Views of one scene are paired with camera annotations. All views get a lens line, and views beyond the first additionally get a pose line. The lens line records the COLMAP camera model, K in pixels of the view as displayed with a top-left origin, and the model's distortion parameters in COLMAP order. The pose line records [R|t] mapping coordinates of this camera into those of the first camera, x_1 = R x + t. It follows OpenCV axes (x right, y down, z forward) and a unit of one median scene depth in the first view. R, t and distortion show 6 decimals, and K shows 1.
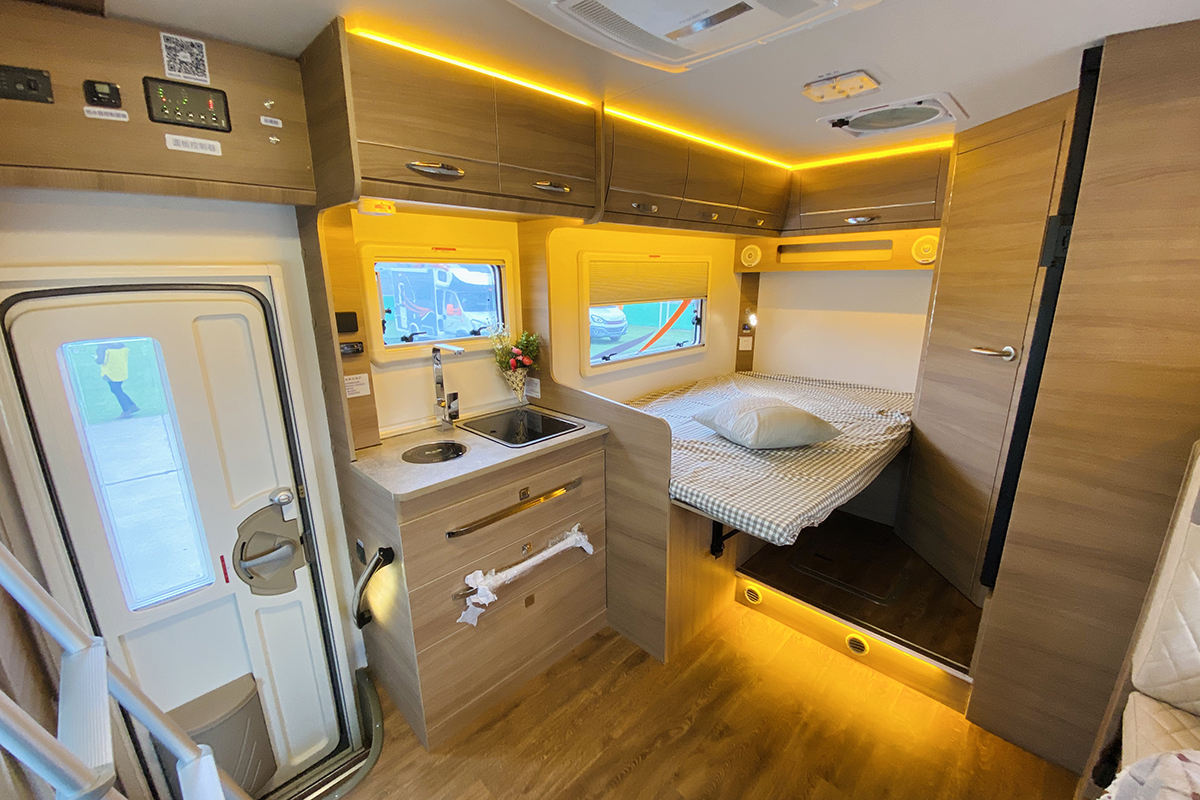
lens RADIAL K [[485.8, 0, 597.2], [0, 485.8, 402.5], [0, 0, 1]] dist [0.017731, -0.021120]
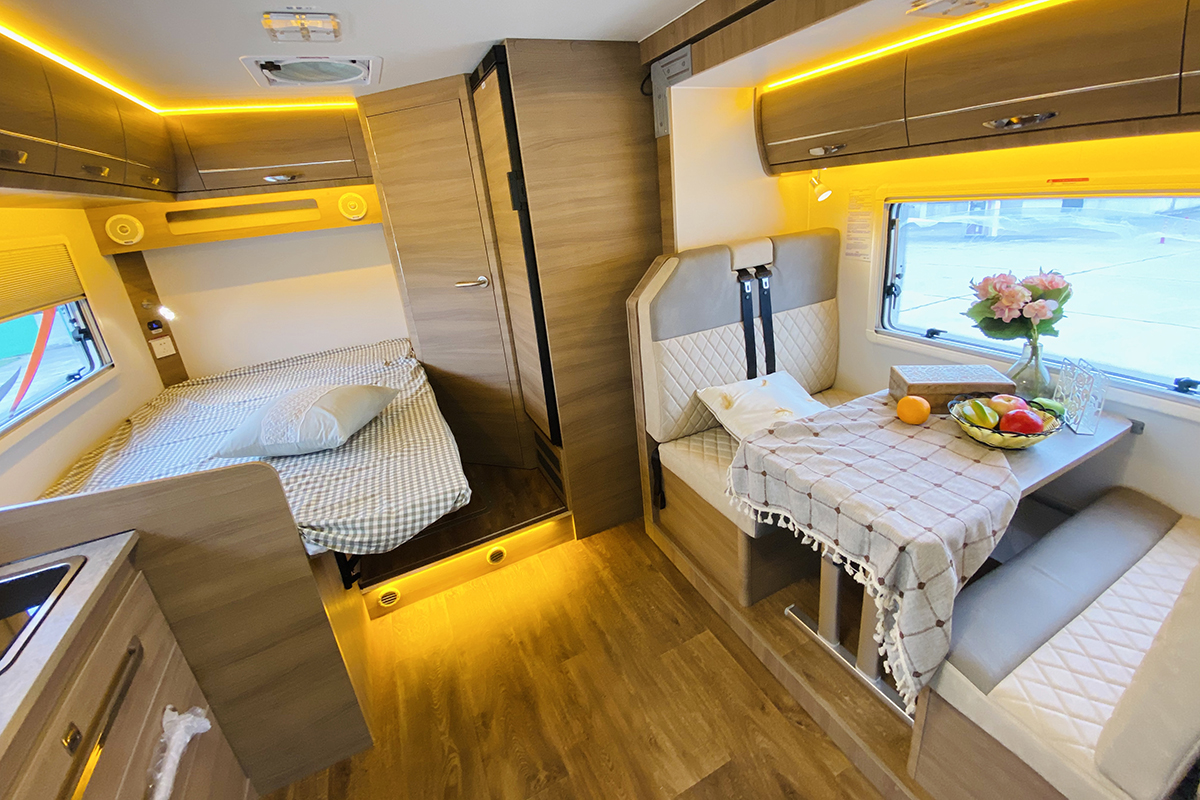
lens RADIAL K [[485.2, 0, 603.2], [0, 485.2, 356.8], [0, 0, 1]] dist [0.000903, -0.012419]
pose [[0.322093, -0.316349, 0.892289, -0.237734], [0.330577, 0.920772, 0.207118, -0.072415], [-0.887116, 0.228258, 0.401152, 0.236116]]
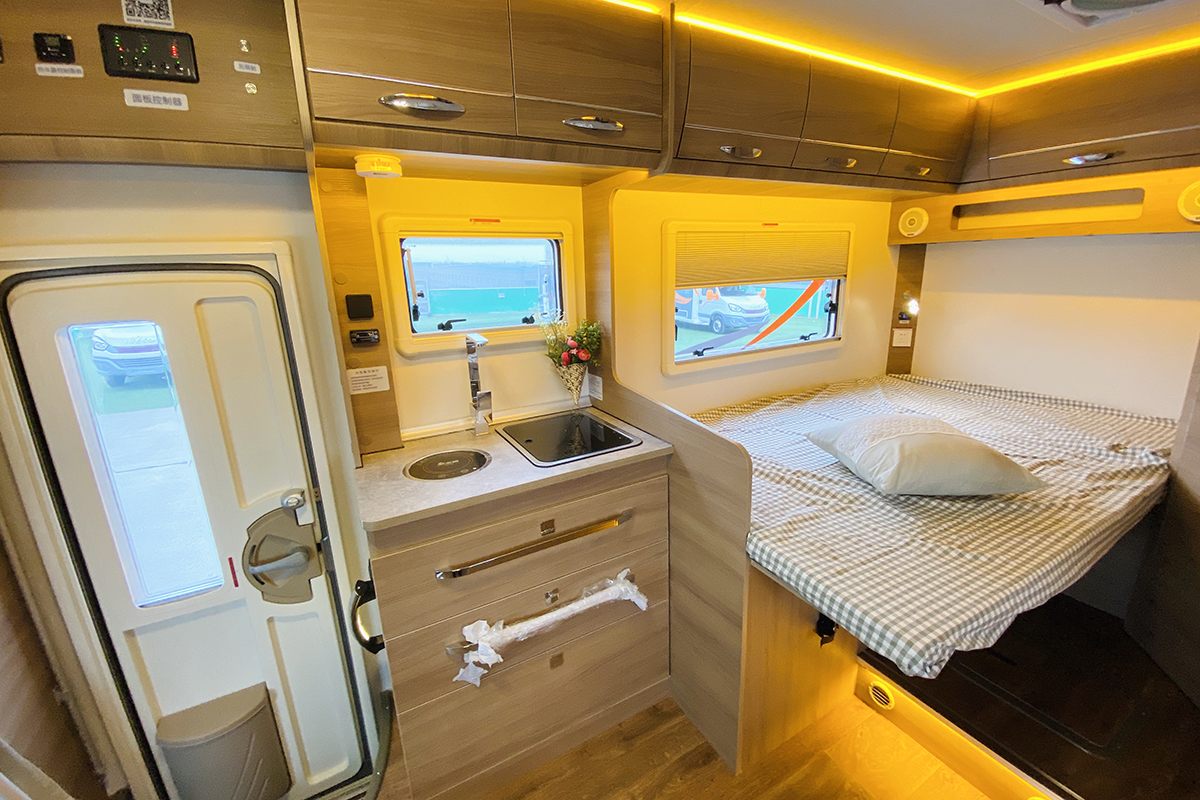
lens RADIAL K [[489.2, 0, 602.5], [0, 489.2, 389.7], [0, 0, 1]] dist [0.002911, -0.013007]
pose [[0.960988, 0.049289, -0.272162, 0.120073], [-0.049946, 0.998742, 0.004520, -0.035870], [0.272043, 0.009249, 0.962241, 0.243559]]
